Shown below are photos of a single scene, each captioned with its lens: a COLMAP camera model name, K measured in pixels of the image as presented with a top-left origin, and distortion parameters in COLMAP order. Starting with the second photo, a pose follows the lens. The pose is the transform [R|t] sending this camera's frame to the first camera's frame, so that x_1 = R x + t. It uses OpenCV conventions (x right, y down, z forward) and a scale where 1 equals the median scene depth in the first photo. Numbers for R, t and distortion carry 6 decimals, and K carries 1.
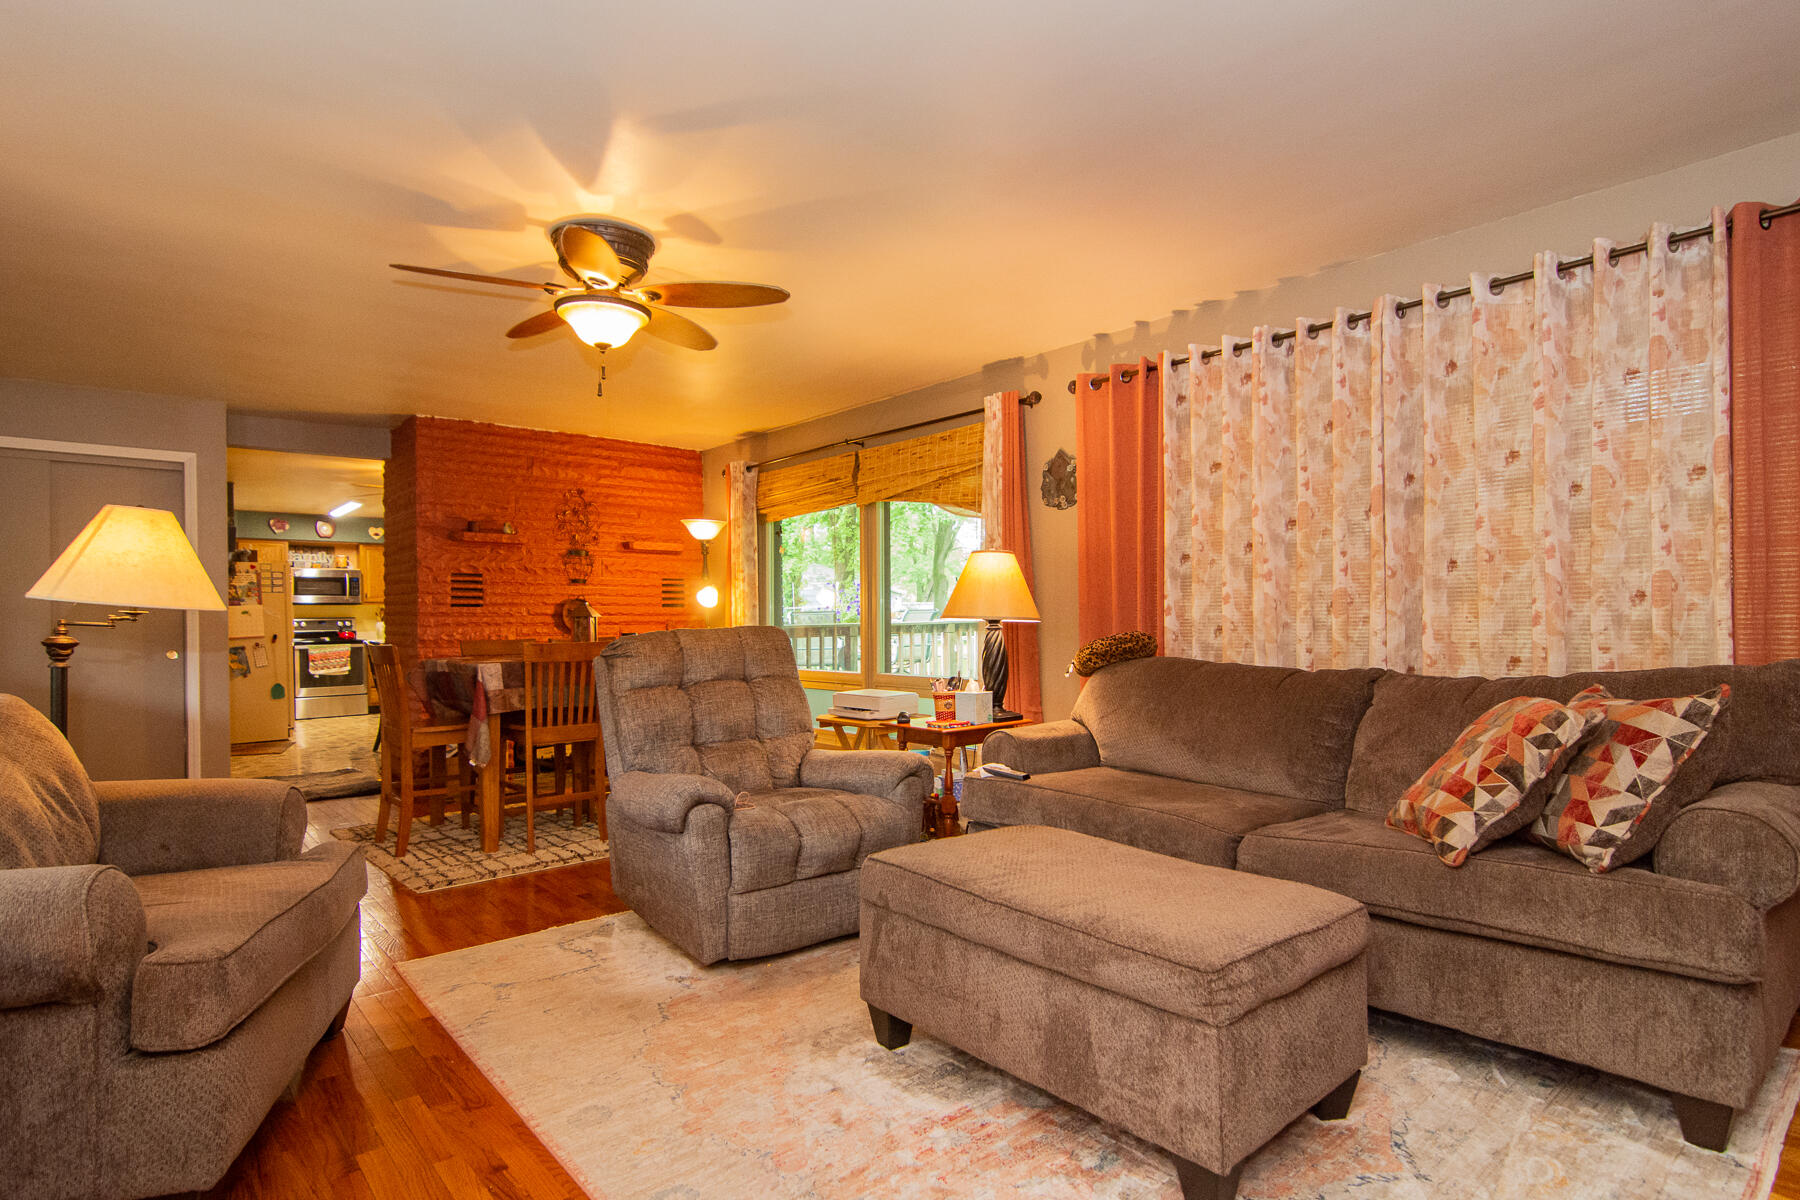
lens RADIAL K [[895.3, 0, 873.3], [0, 895.3, 615.5], [0, 0, 1]] dist [0.006273, 0.001369]
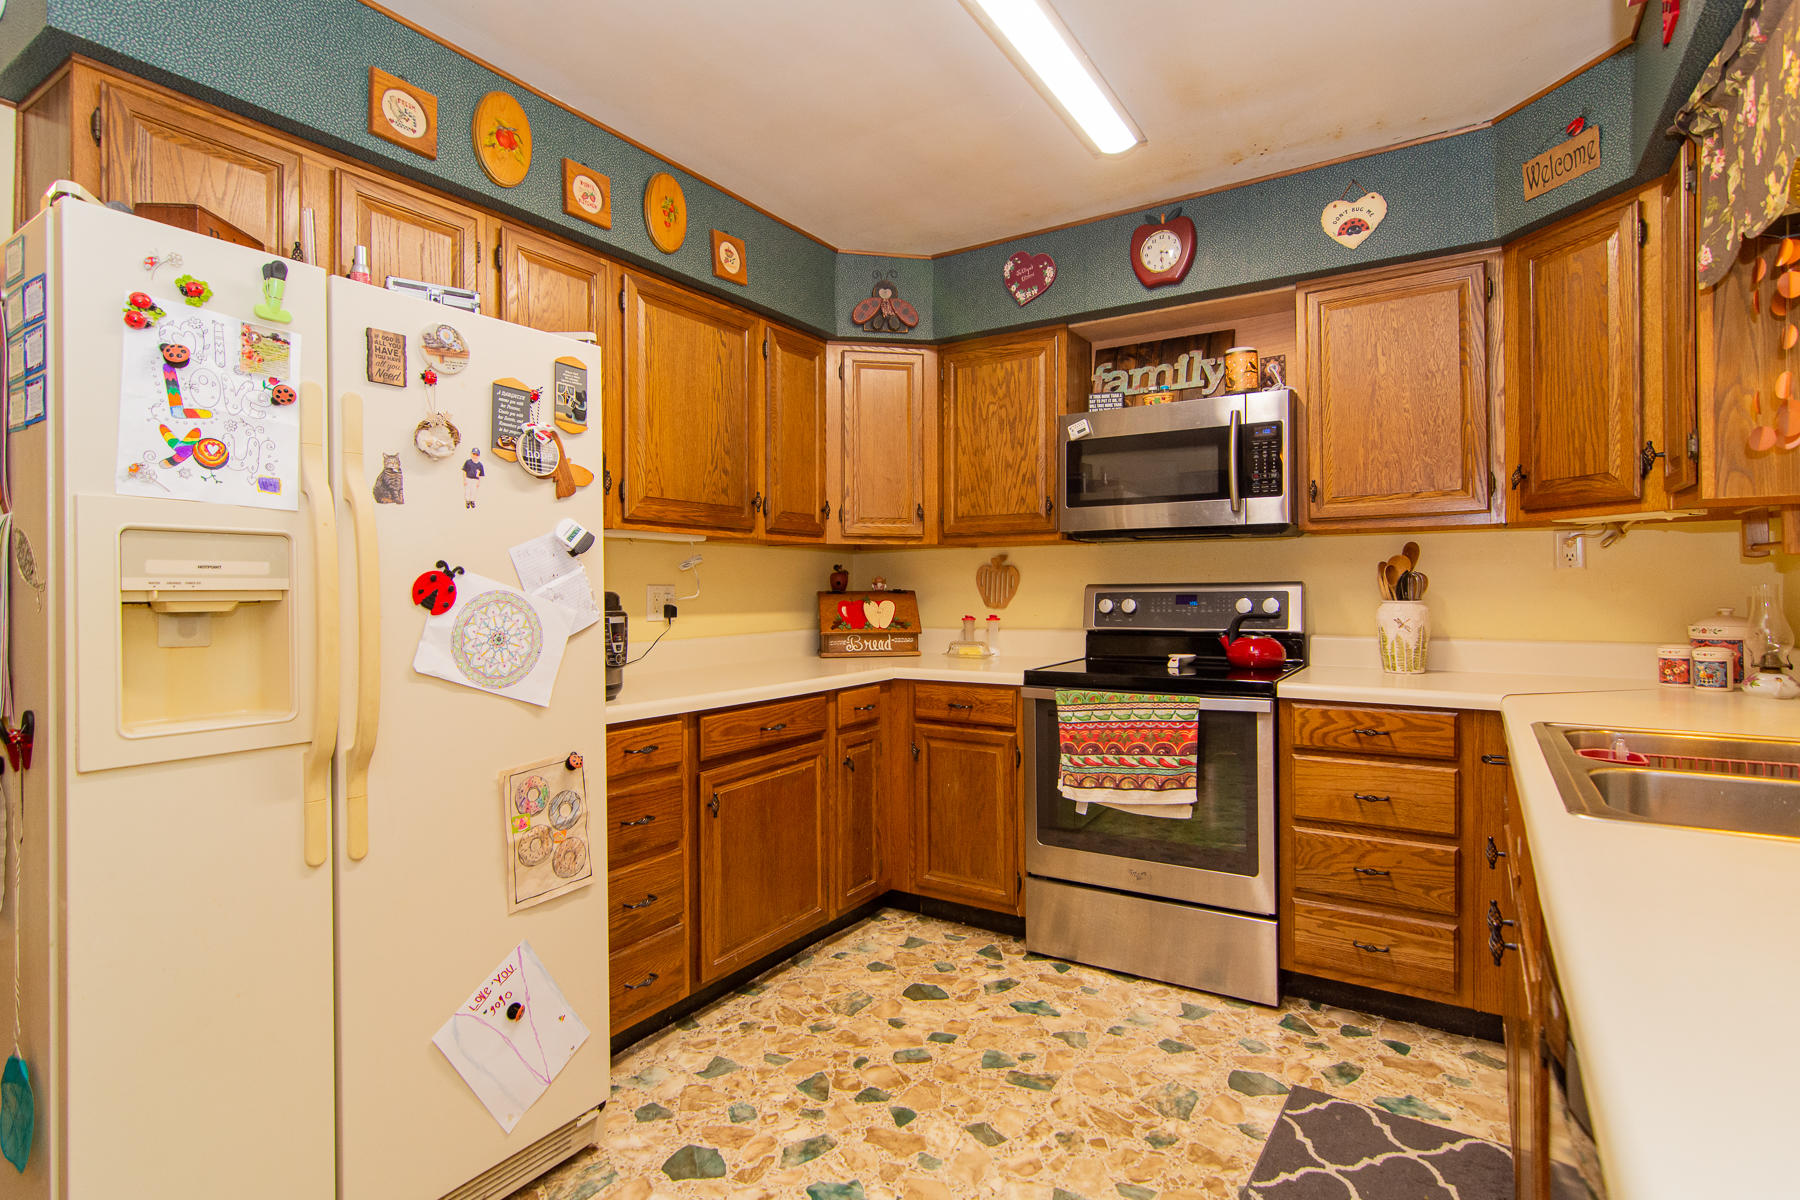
lens RADIAL K [[895.3, 0, 887.7], [0, 895.3, 589.6], [0, 0, 1]] dist [0.006273, 0.001369]
pose [[0.282958, 0.011561, -0.959063, -0.680444], [0.002764, 0.999913, 0.012869, 0.001131], [0.959128, -0.006292, 0.282901, 1.530839]]
